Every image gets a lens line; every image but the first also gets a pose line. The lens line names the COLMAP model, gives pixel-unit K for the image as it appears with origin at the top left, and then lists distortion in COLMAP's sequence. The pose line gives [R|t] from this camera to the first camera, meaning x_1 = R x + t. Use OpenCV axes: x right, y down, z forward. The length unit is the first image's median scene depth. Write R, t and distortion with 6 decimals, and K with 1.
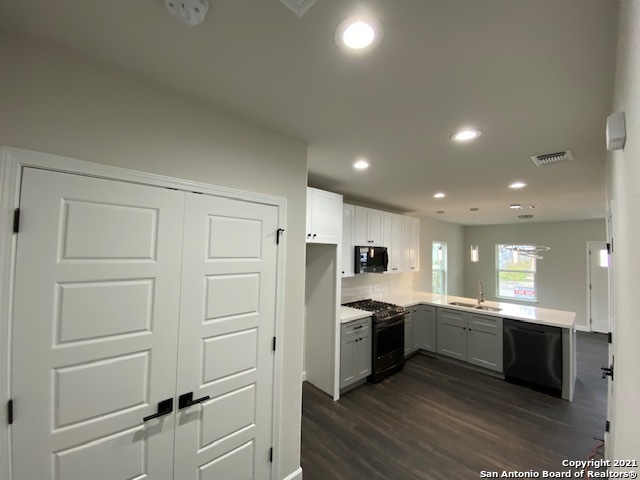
lens RADIAL K [[262.4, 0, 316.7], [0, 262.4, 234.5], [0, 0, 1]] dist [-0.001480, -0.010294]
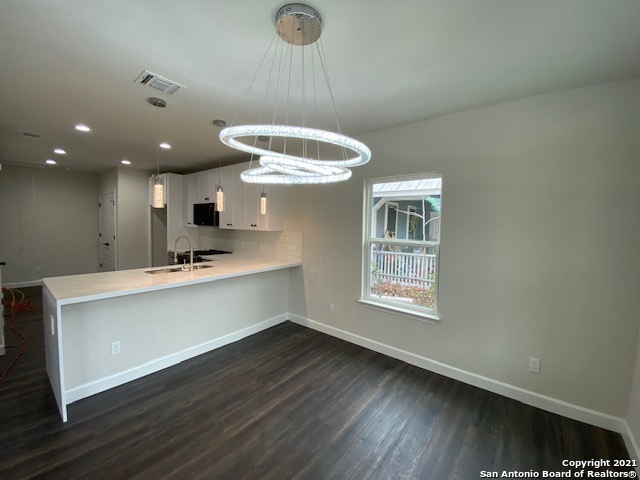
lens RADIAL K [[262.4, 0, 319.4], [0, 262.4, 237.4], [0, 0, 1]] dist [-0.001480, -0.010294]
pose [[0.133641, 0.032148, -0.990508, 1.557376], [0.038917, 0.998533, 0.037659, 0.186180], [0.990265, -0.043580, 0.132193, 1.442730]]
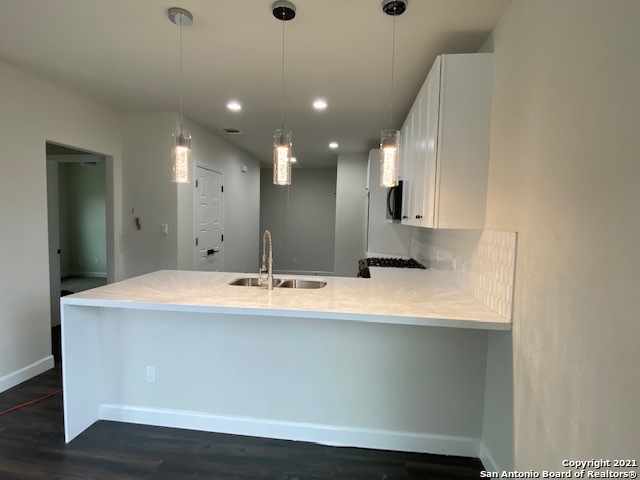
lens RADIAL K [[319.1, 0, 318.2], [0, 319.1, 235.5], [0, 0, 1]] dist [0.013981, -0.007635]
pose [[-0.774908, -0.003725, -0.632063, 1.014545], [-0.001914, 0.999992, -0.003547, 0.205922], [0.632071, -0.001539, -0.774909, 1.675225]]
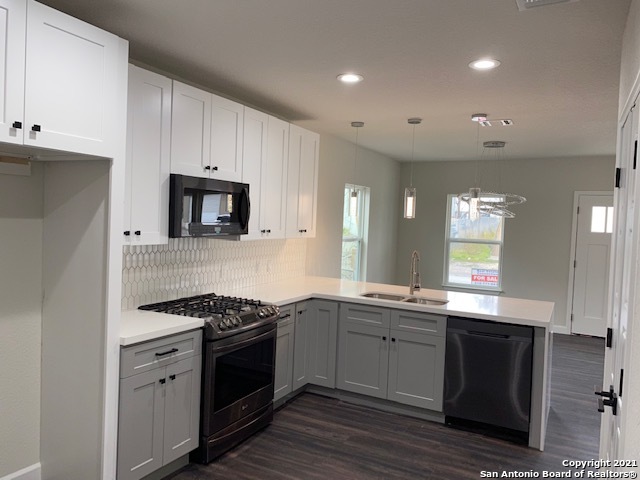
lens RADIAL K [[492.6, 0, 320.5], [0, 492.6, 233.7], [0, 0, 1]] dist [0.013197, -0.010504]
pose [[0.942516, 0.002192, 0.334153, 0.106489], [-0.036172, 0.994772, 0.095504, 0.054110], [-0.332197, -0.102101, 0.937668, 0.122910]]
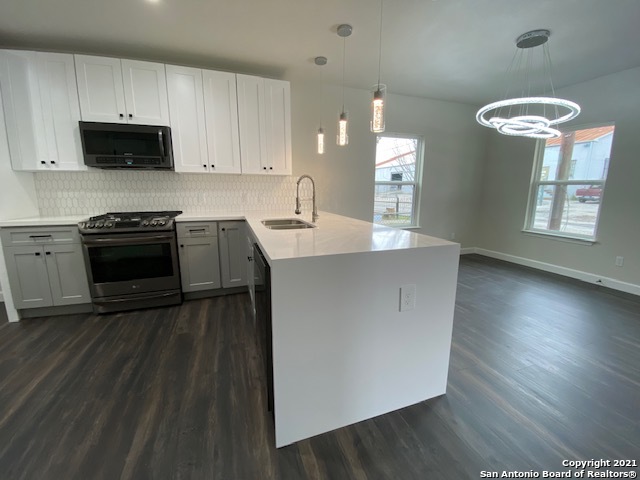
lens RADIAL K [[262.4, 0, 326.6], [0, 262.4, 237.4], [0, 0, 1]] dist [-0.001480, -0.010294]
pose [[0.917126, 0.055100, -0.394770, 0.976838], [0.040273, 0.972522, 0.229300, 0.198542], [0.396557, -0.226196, 0.889707, 0.598392]]
